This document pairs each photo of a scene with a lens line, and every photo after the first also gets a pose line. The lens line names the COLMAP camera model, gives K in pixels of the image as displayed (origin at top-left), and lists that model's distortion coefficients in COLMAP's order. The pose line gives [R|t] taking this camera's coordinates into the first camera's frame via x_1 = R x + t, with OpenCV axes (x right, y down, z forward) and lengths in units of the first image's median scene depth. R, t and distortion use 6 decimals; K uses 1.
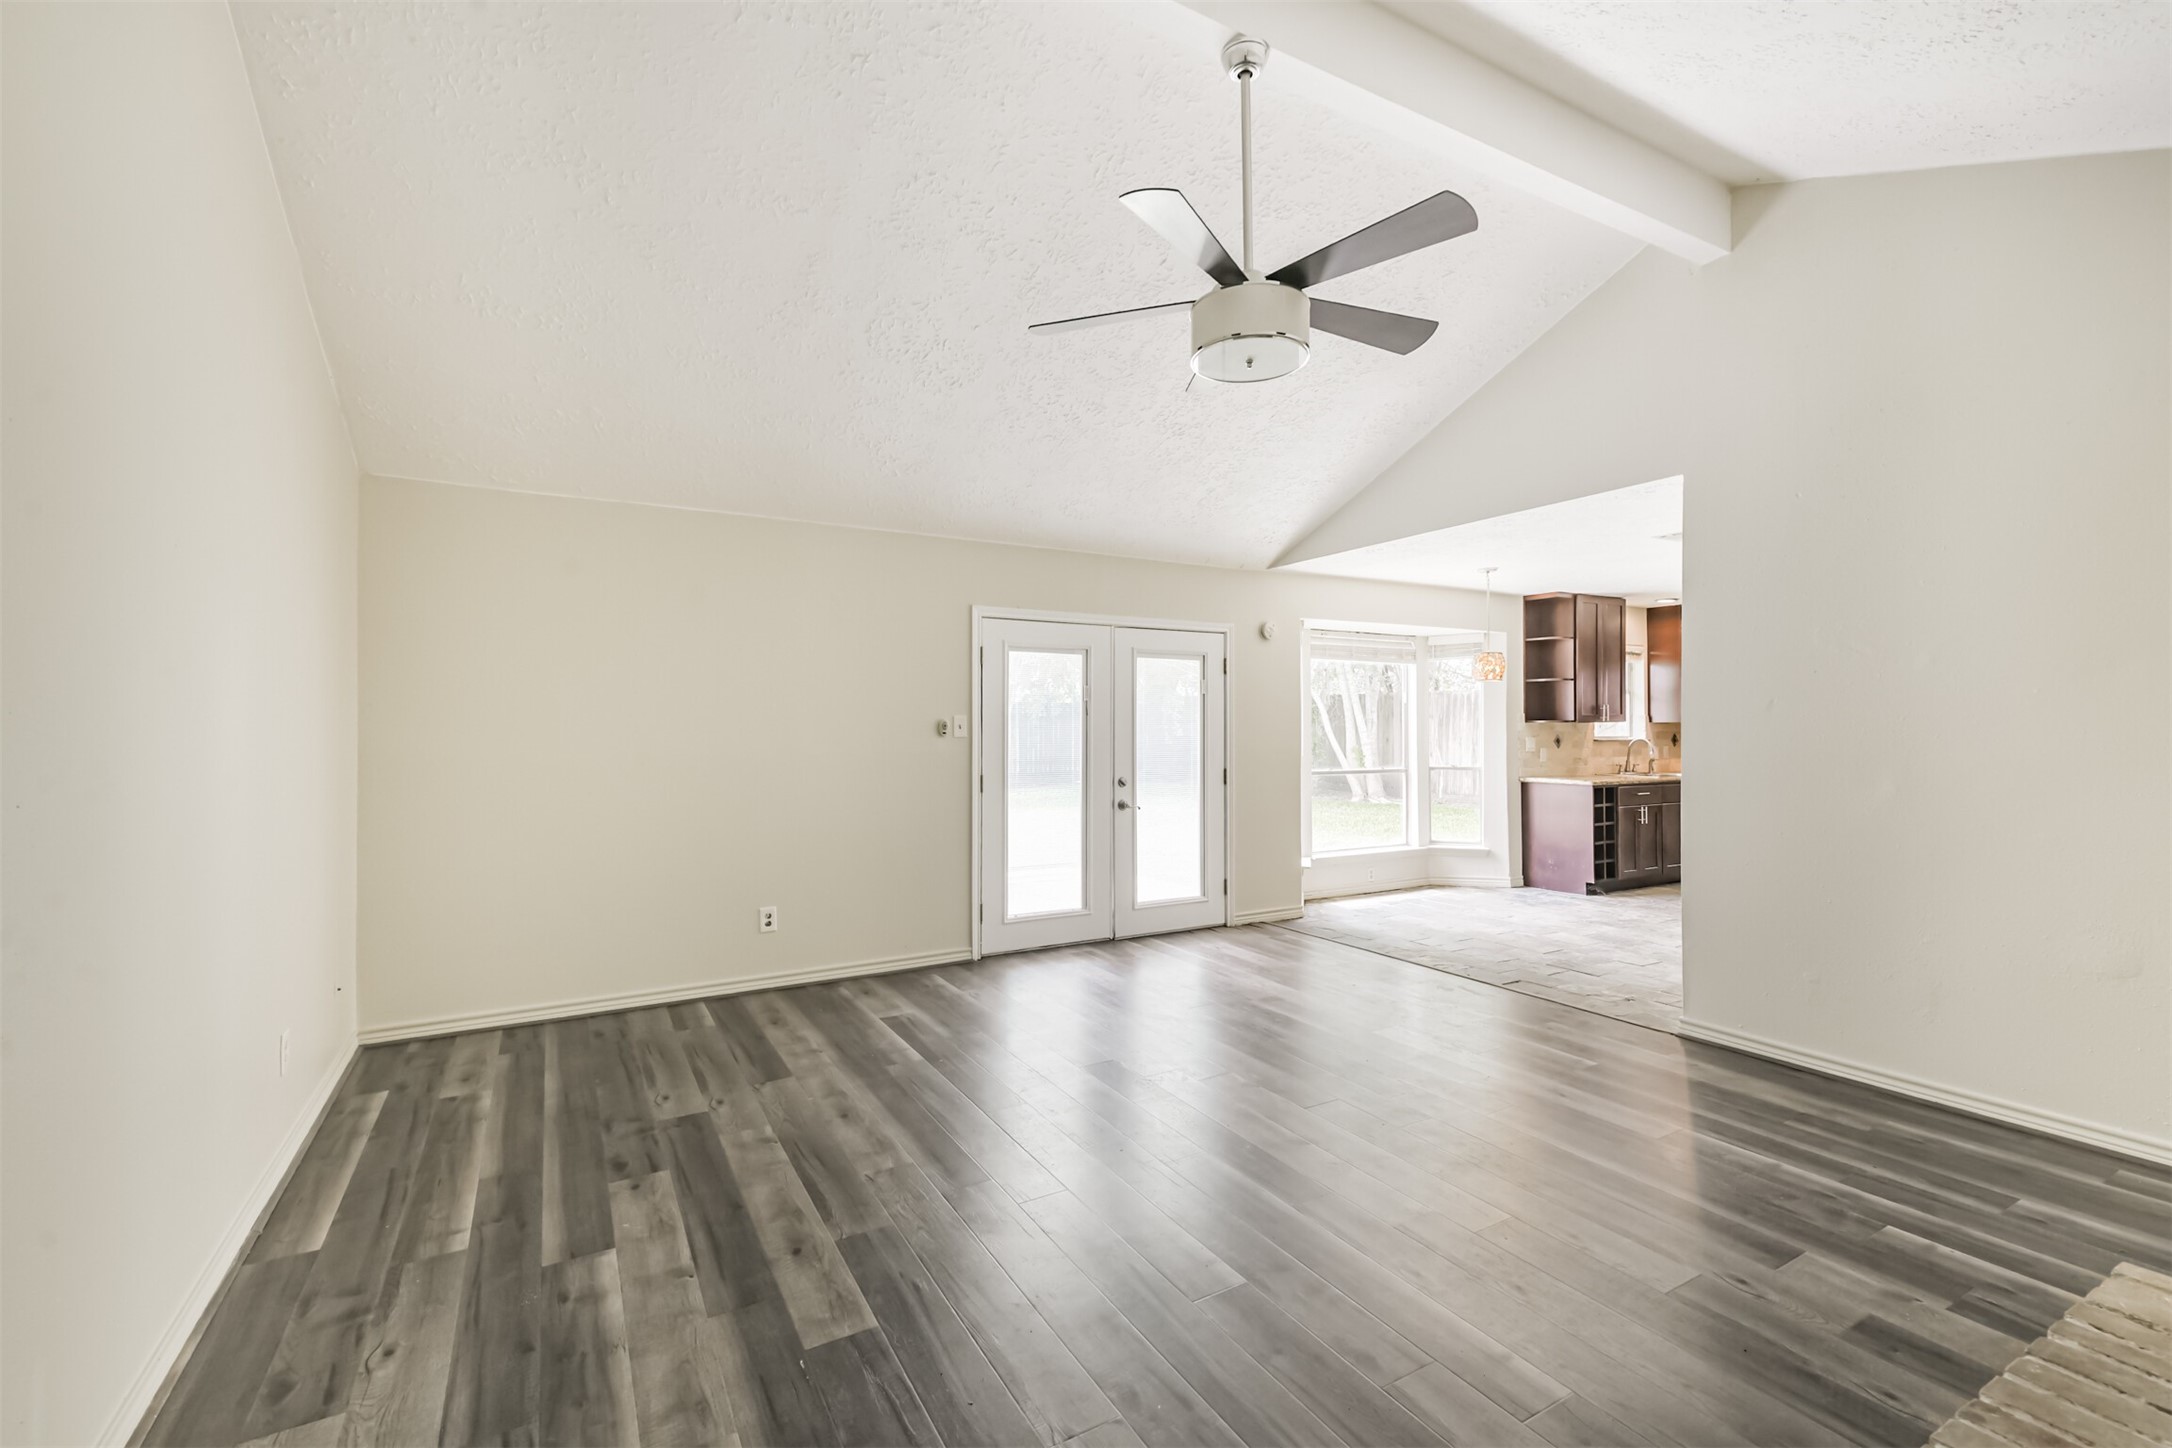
lens RADIAL K [[930.5, 0, 1084.9], [0, 930.5, 714.1], [0, 0, 1]] dist [0.019229, -0.006515]
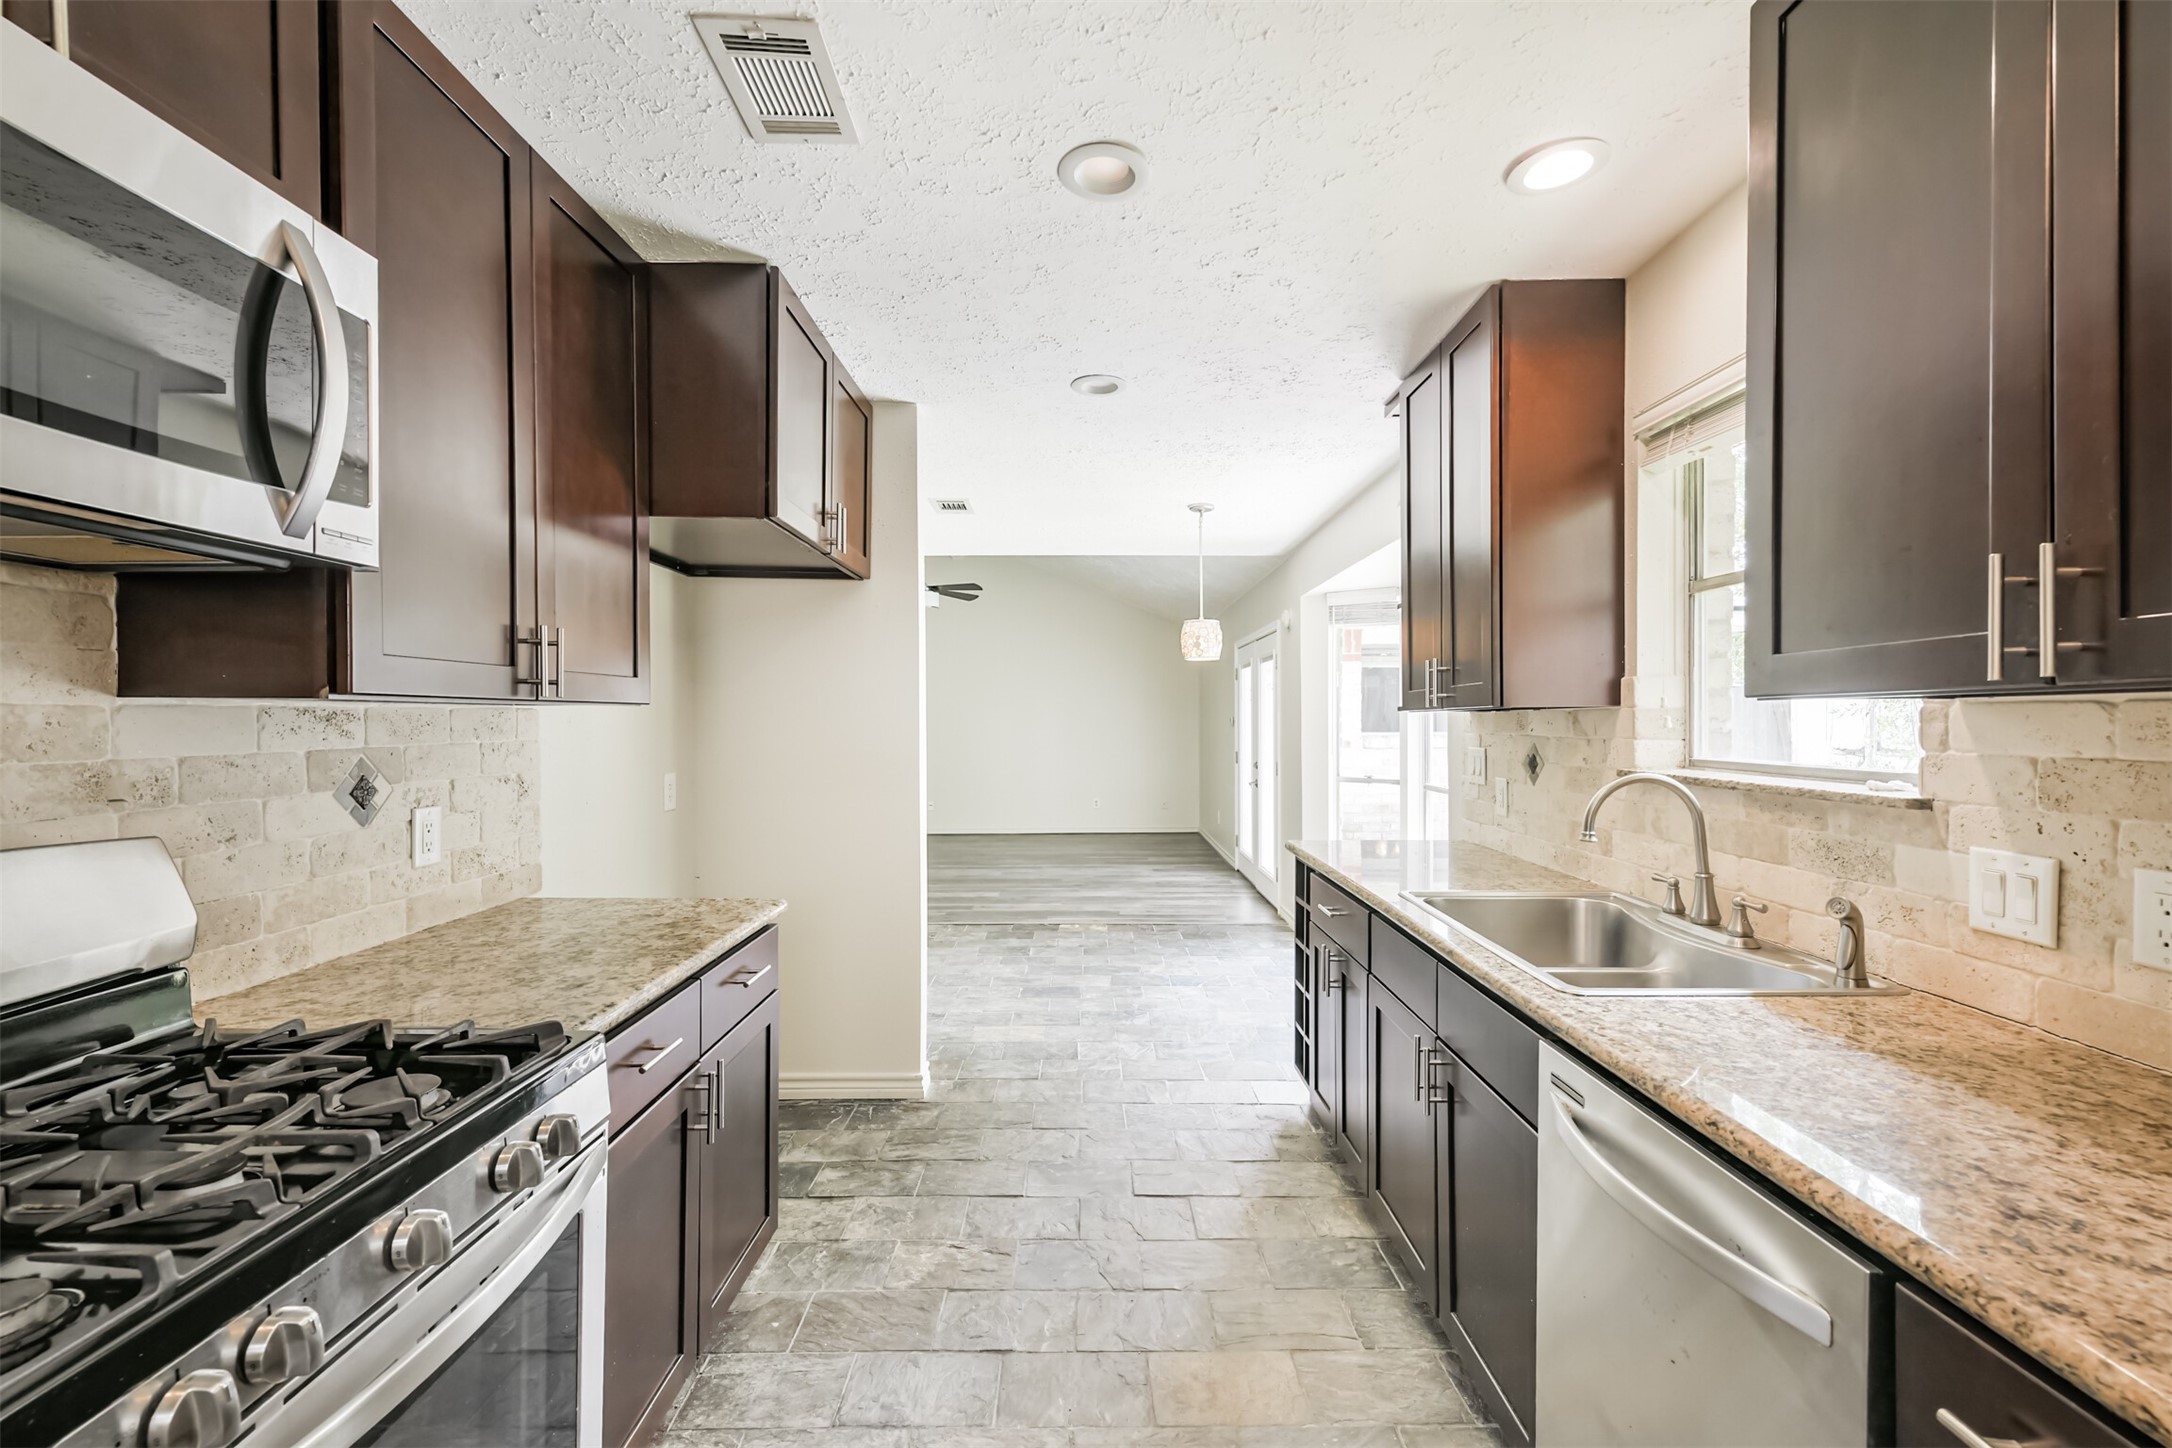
lens RADIAL K [[930.5, 0, 1088.0], [0, 930.5, 726.0], [0, 0, 1]] dist [0.019229, -0.006515]
pose [[-0.496240, 0.008250, -0.868146, 0.988768], [0.014259, 0.999897, 0.001351, 0.013044], [0.868068, -0.011709, -0.496307, 1.139092]]
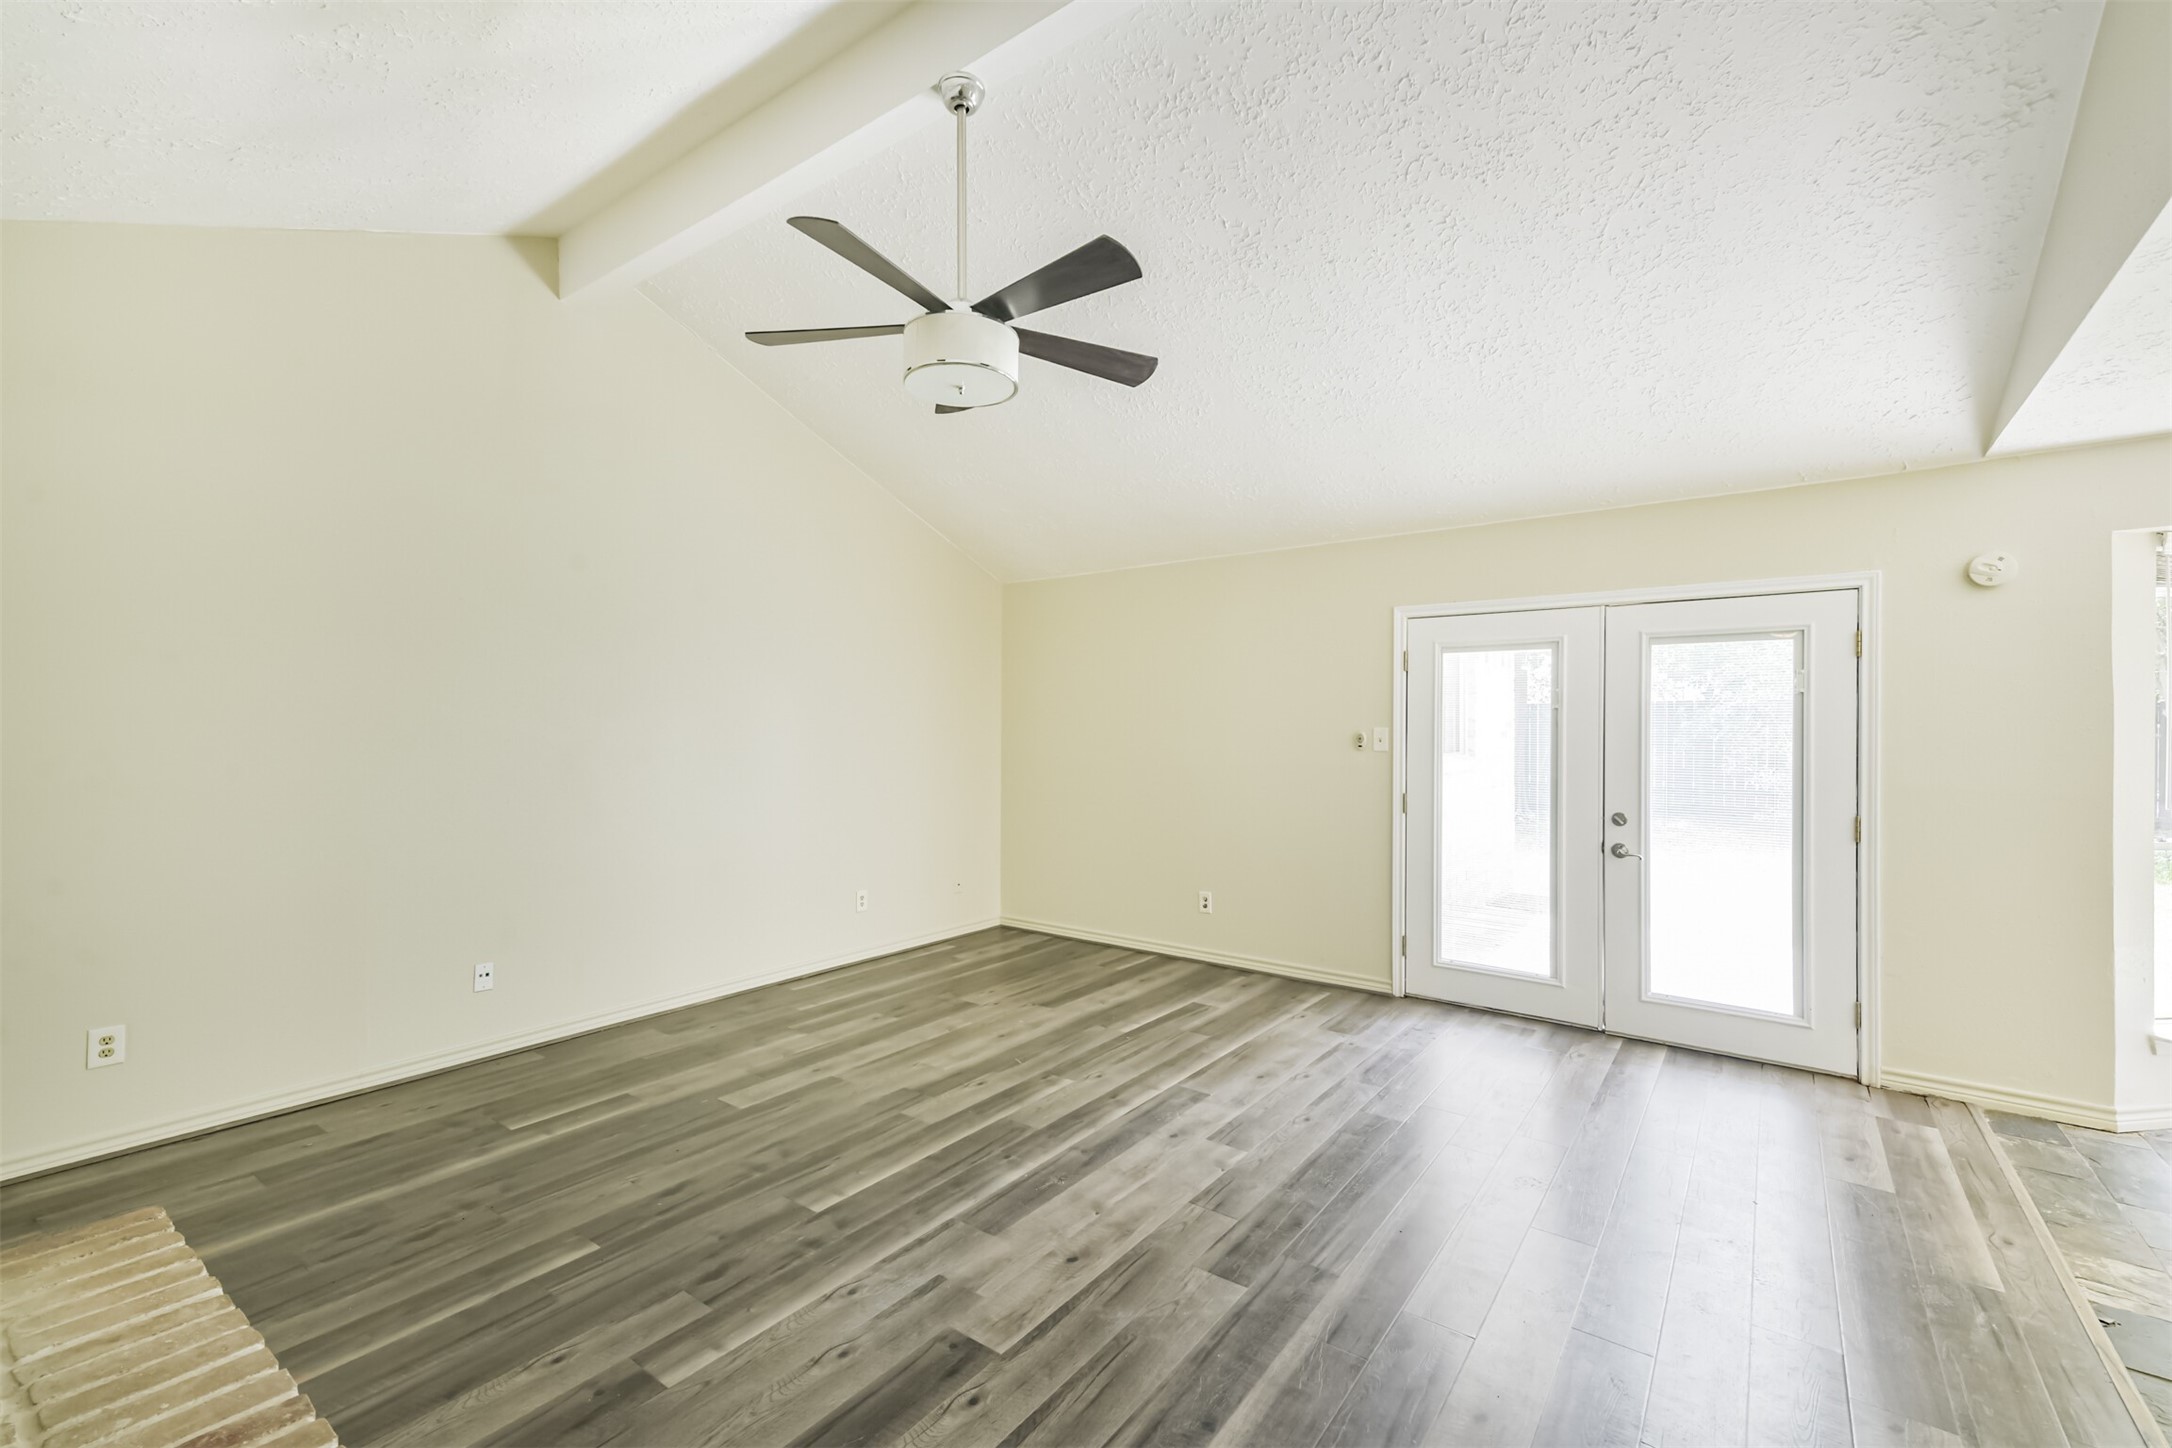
lens RADIAL K [[930.5, 0, 1096.6], [0, 930.5, 721.0], [0, 0, 1]] dist [0.019229, -0.006515]
pose [[0.381596, -0.001328, -0.924328, 0.448240], [0.009136, 0.999956, 0.002336, -0.007339], [0.924284, -0.009336, 0.381591, 0.278531]]
